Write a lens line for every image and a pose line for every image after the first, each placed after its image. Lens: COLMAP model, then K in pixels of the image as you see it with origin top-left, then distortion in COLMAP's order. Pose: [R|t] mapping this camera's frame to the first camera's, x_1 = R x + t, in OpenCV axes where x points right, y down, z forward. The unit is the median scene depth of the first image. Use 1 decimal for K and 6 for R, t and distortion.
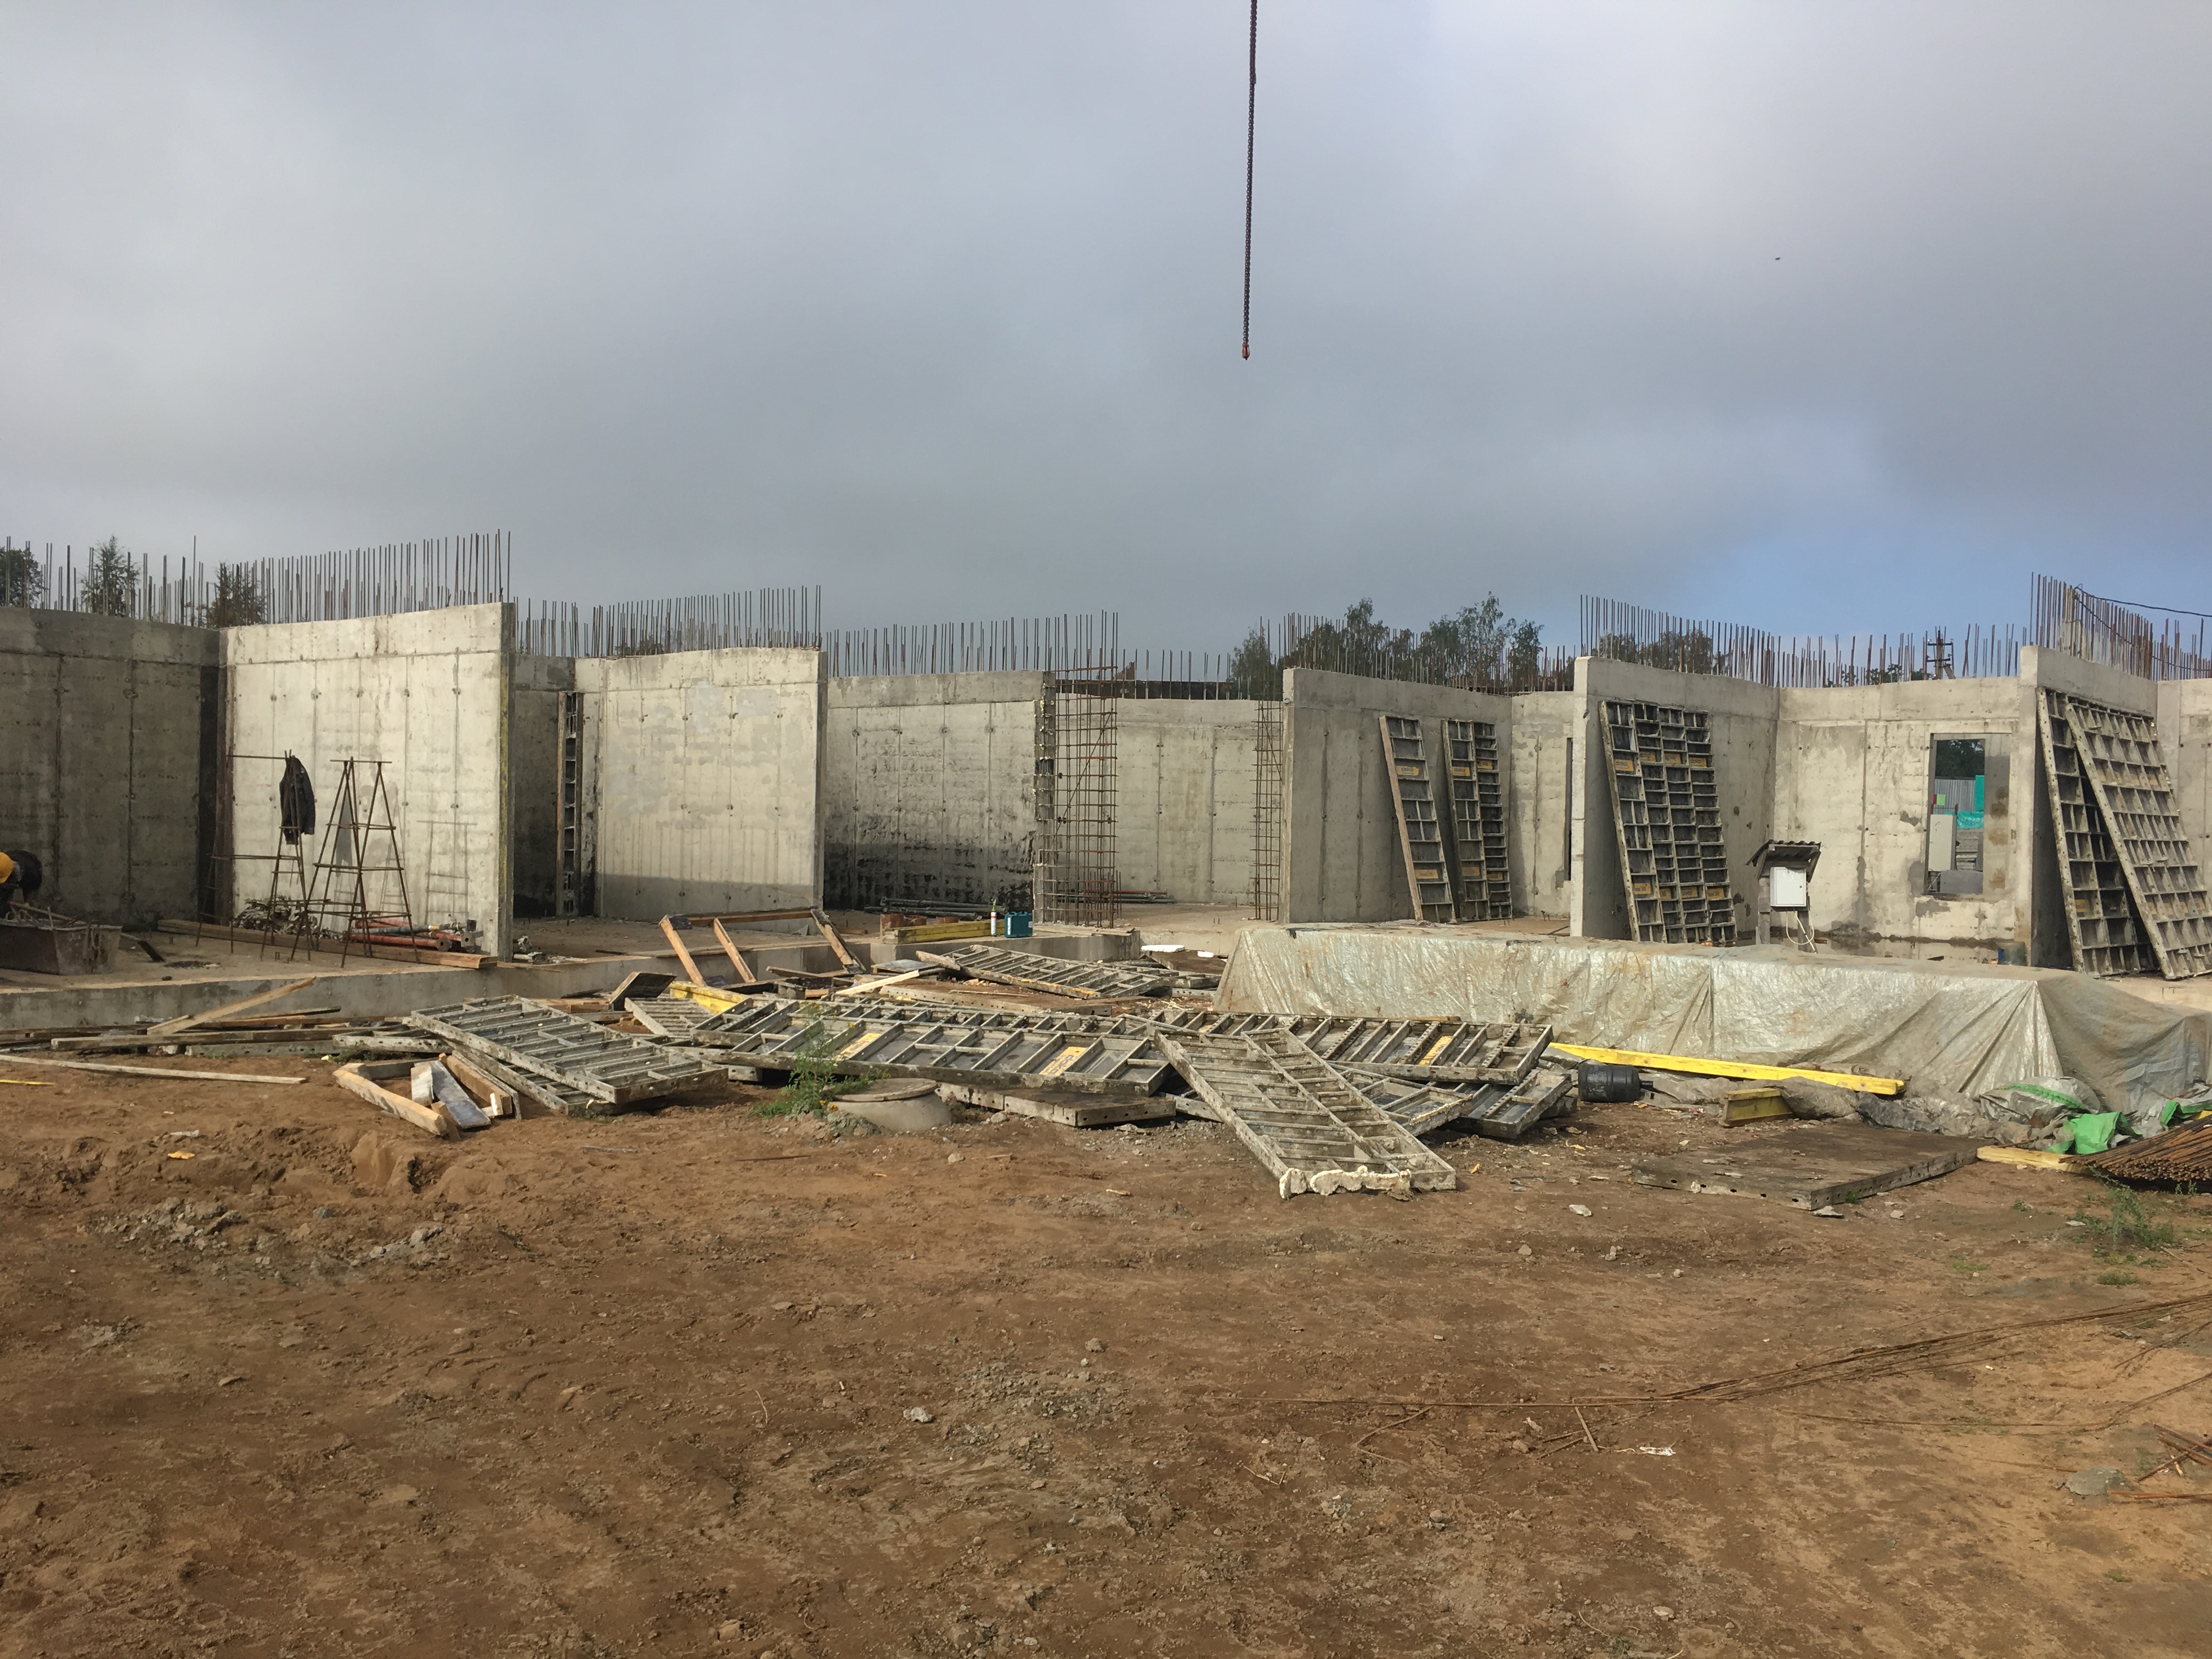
lens RADIAL K [[1851.8, 0, 1107.6], [0, 1851.8, 839.3], [0, 0, 1]] dist [0.069466, -0.106784]
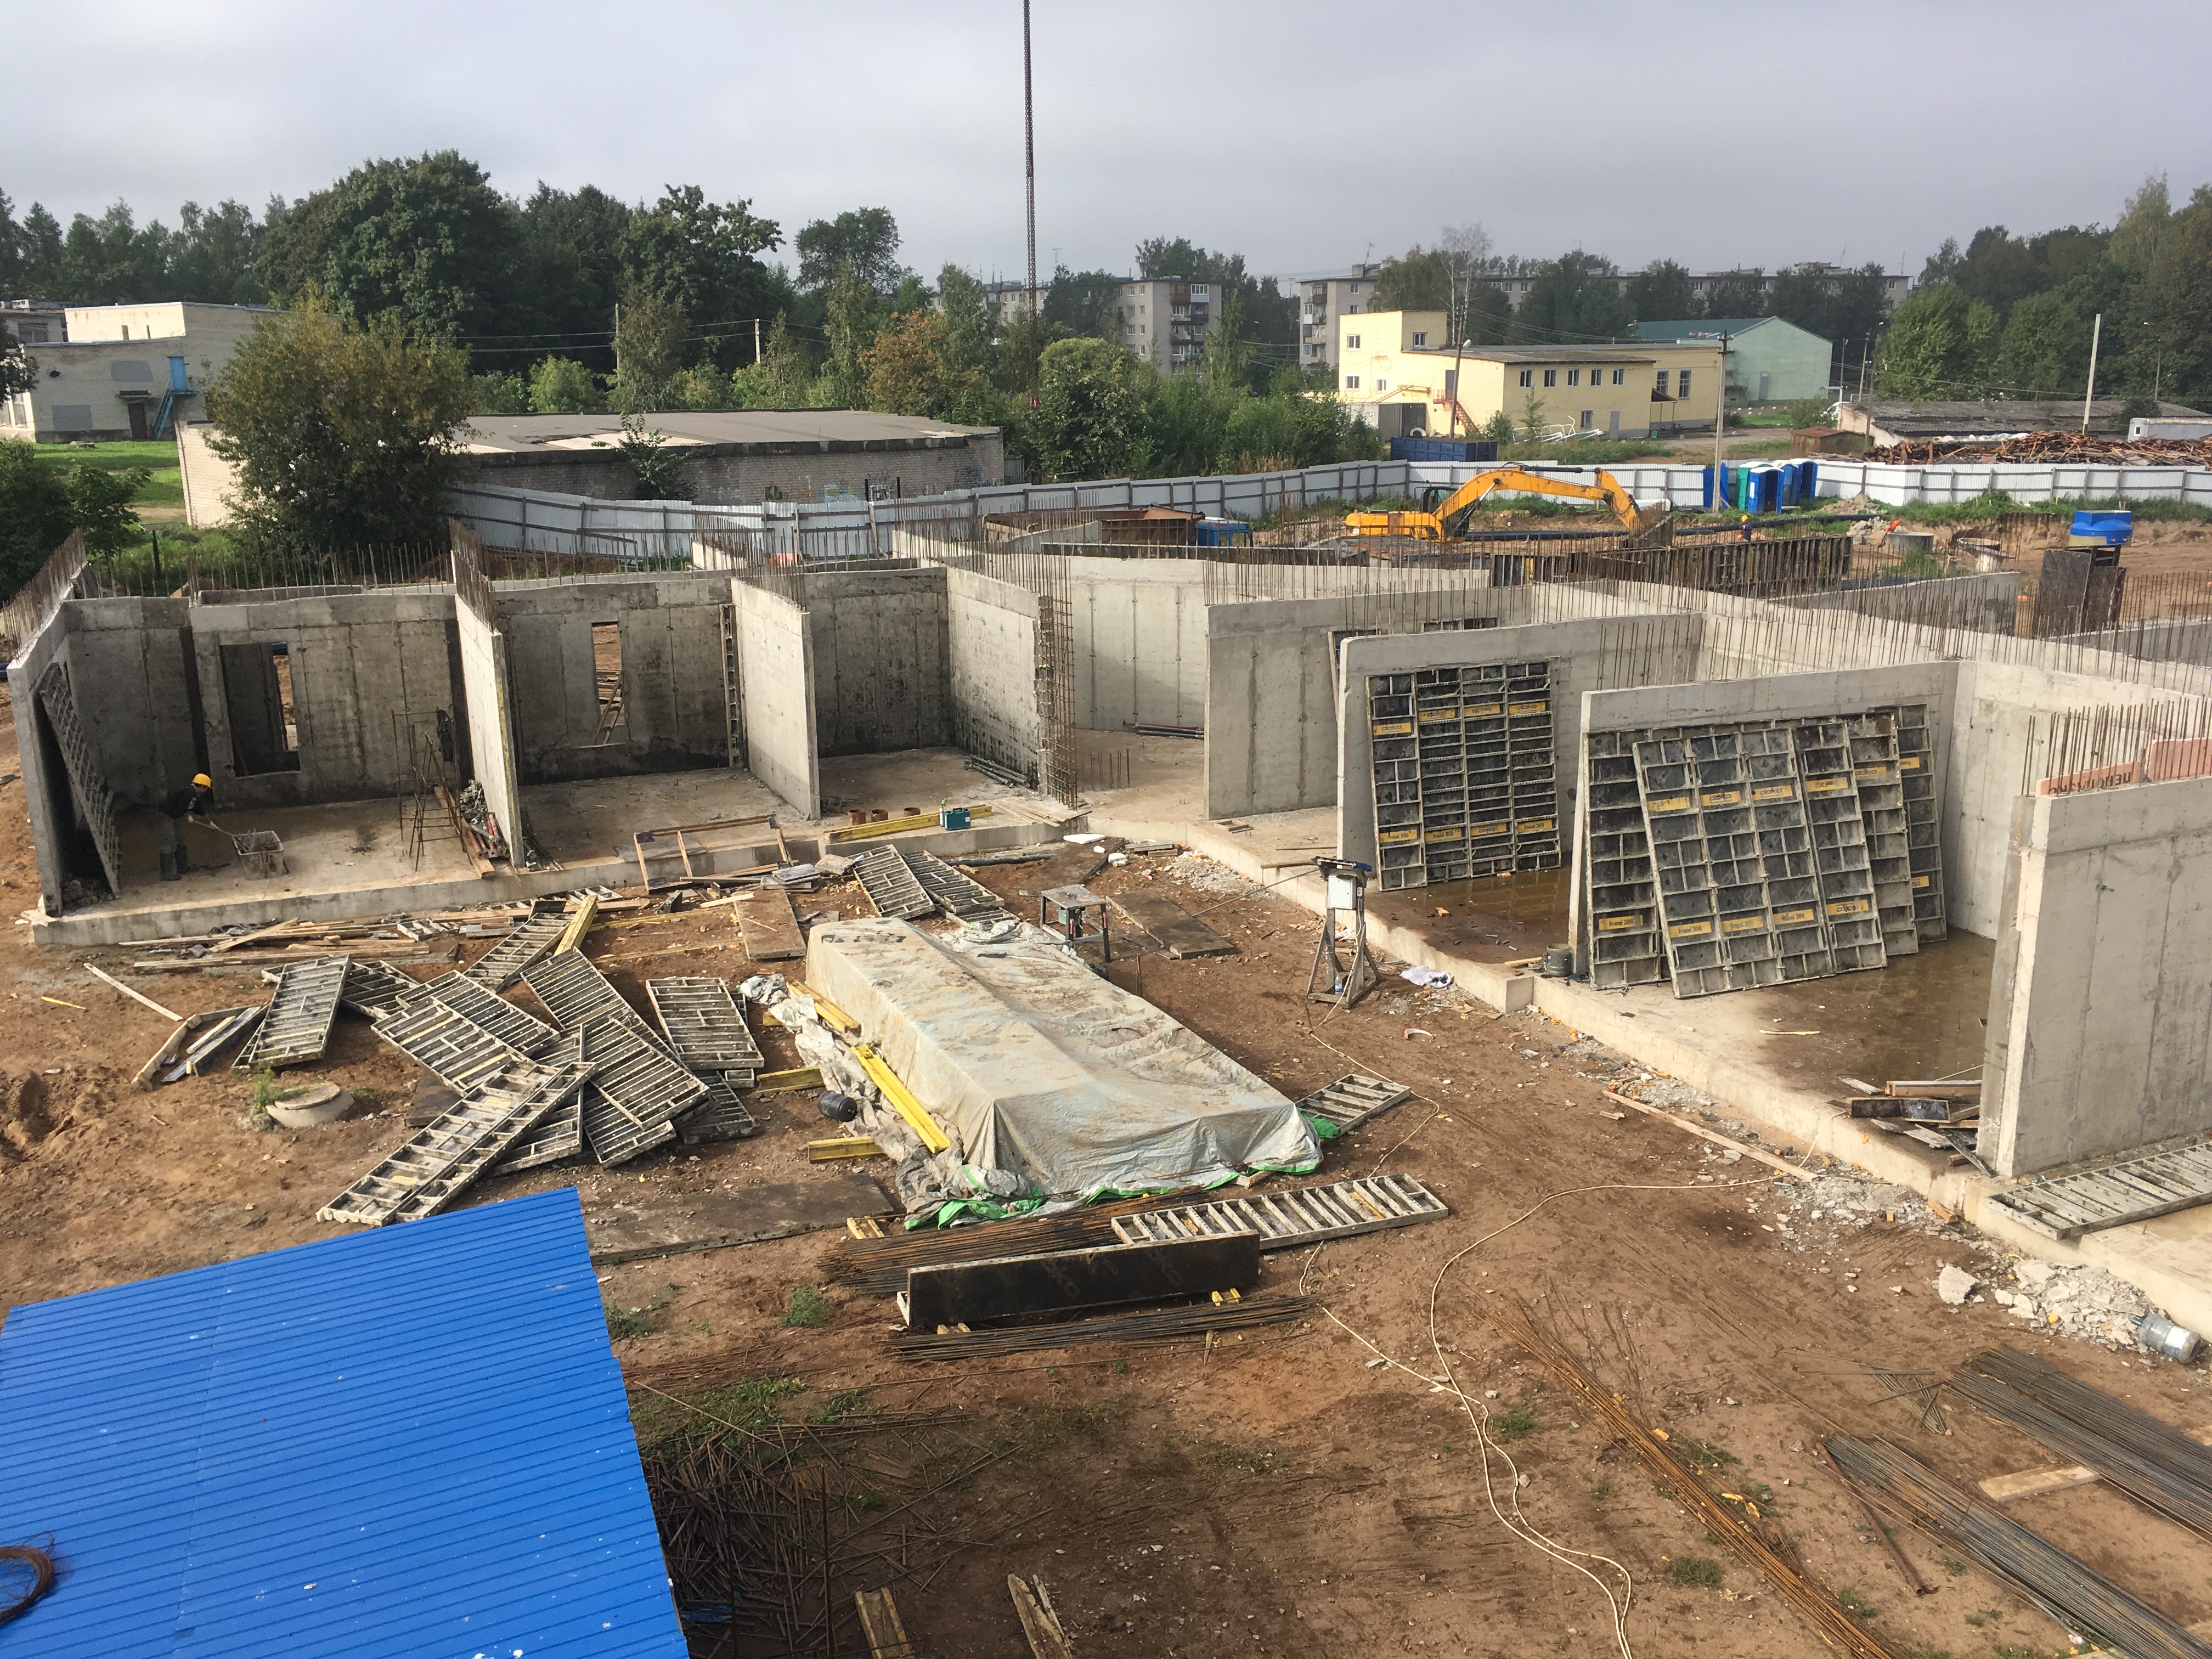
lens RADIAL K [[1851.8, 0, 1130.3], [0, 1851.8, 828.3], [0, 0, 1]] dist [0.069466, -0.106784]
pose [[0.894751, 0.084608, -0.438476, 0.600716], [0.017741, 0.974378, 0.224217, -0.225870], [0.446212, -0.208397, 0.870325, -0.083384]]
